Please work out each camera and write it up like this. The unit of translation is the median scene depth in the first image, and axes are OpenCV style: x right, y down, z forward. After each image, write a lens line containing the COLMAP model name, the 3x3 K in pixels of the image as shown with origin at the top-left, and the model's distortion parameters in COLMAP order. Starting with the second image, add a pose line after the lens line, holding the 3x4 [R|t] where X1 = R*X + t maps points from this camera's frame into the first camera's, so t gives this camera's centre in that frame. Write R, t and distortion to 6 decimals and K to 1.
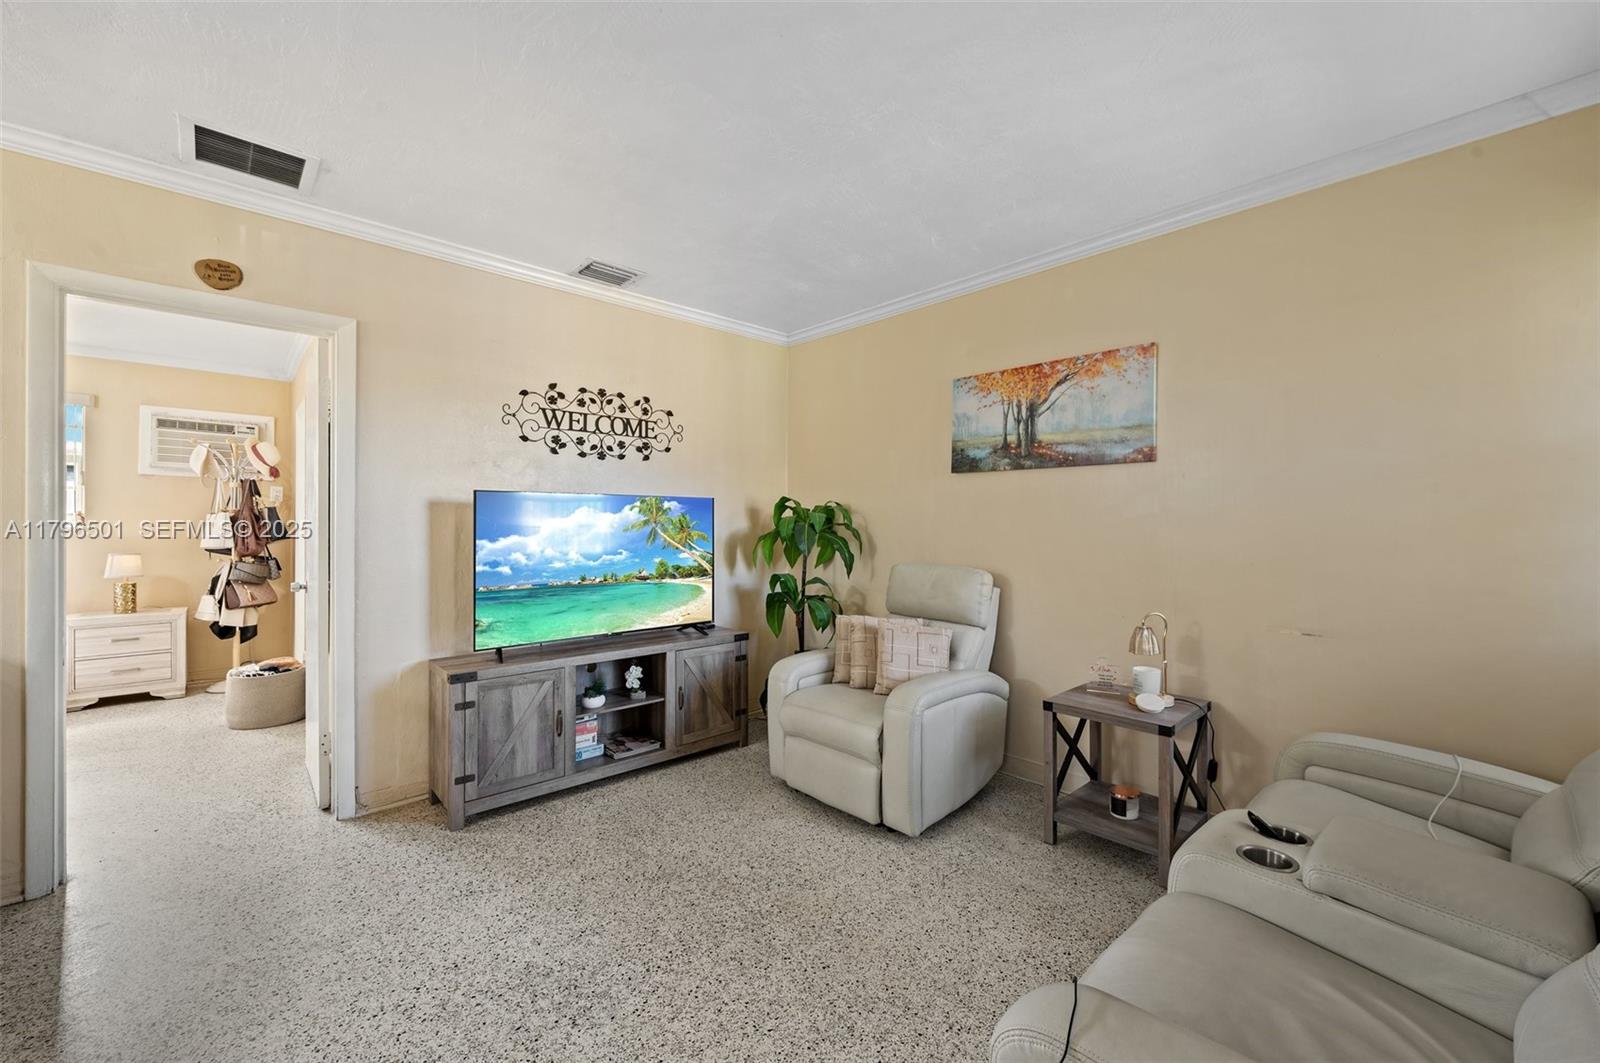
lens RADIAL K [[662.7, 0, 793.7], [0, 662.7, 533.1], [0, 0, 1]] dist [0.019891, -0.001965]
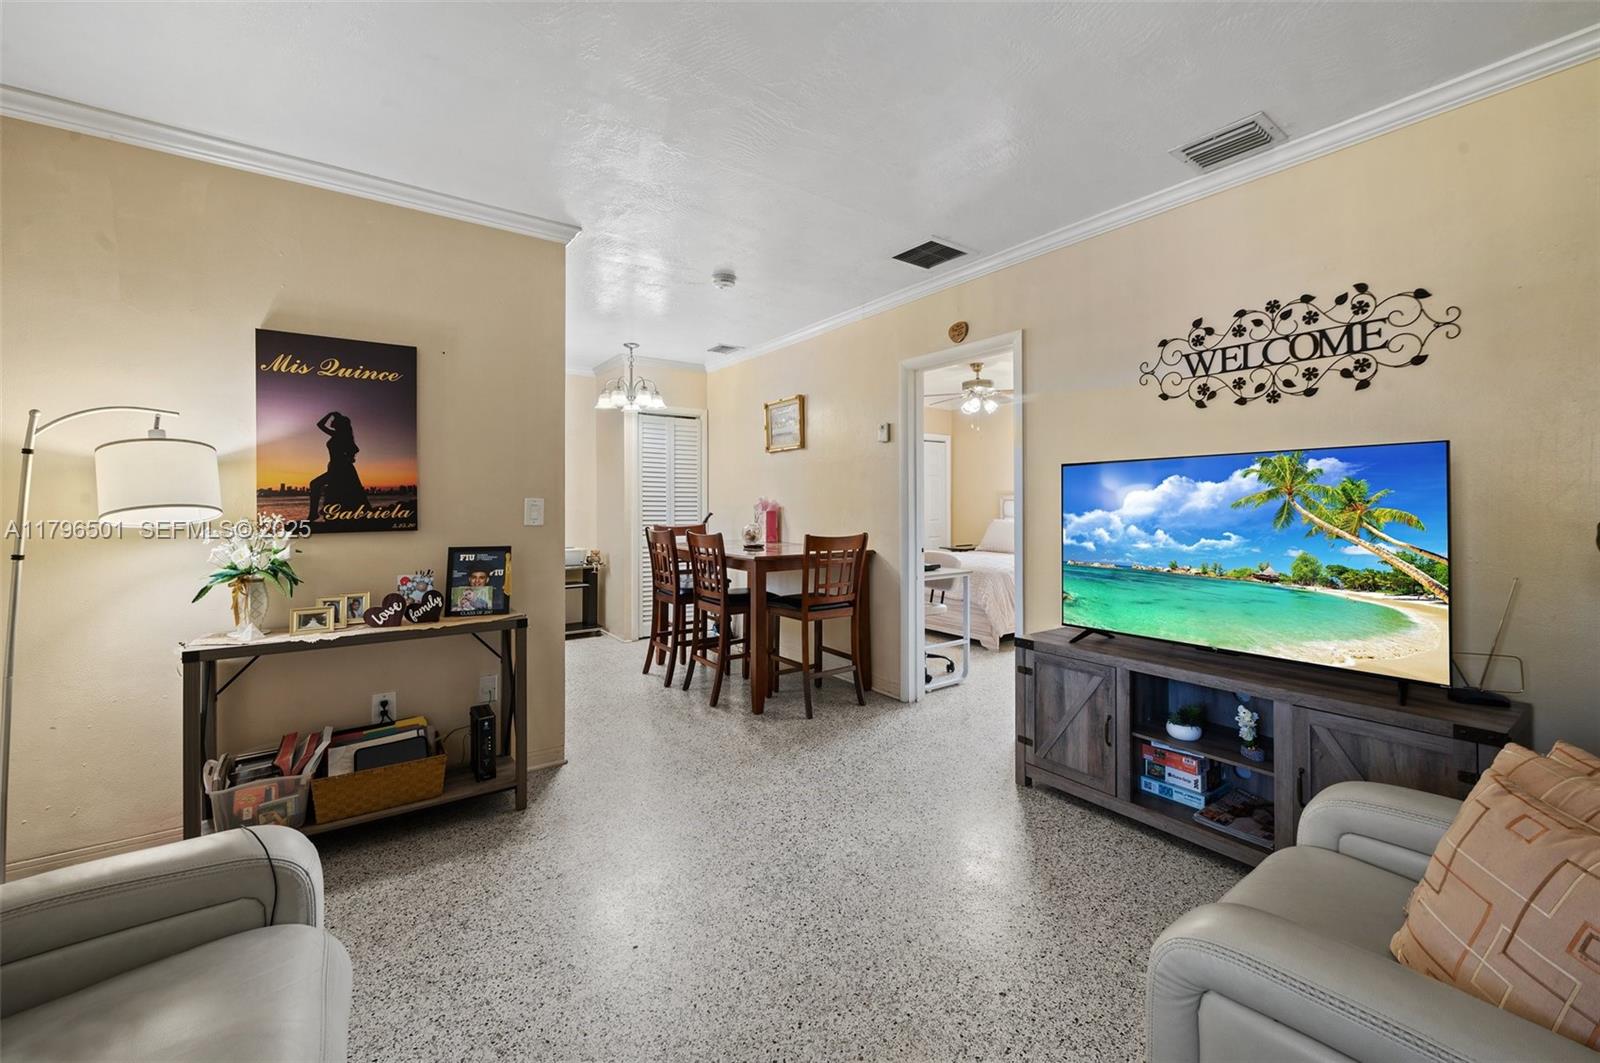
lens RADIAL K [[662.7, 0, 842.9], [0, 662.7, 497.6], [0, 0, 1]] dist [0.019891, -0.001965]
pose [[-0.091778, -0.002144, -0.995777, 0.469518], [-0.006321, 0.999979, -0.001571, -0.008128], [0.995759, 0.006150, -0.091789, 0.650967]]
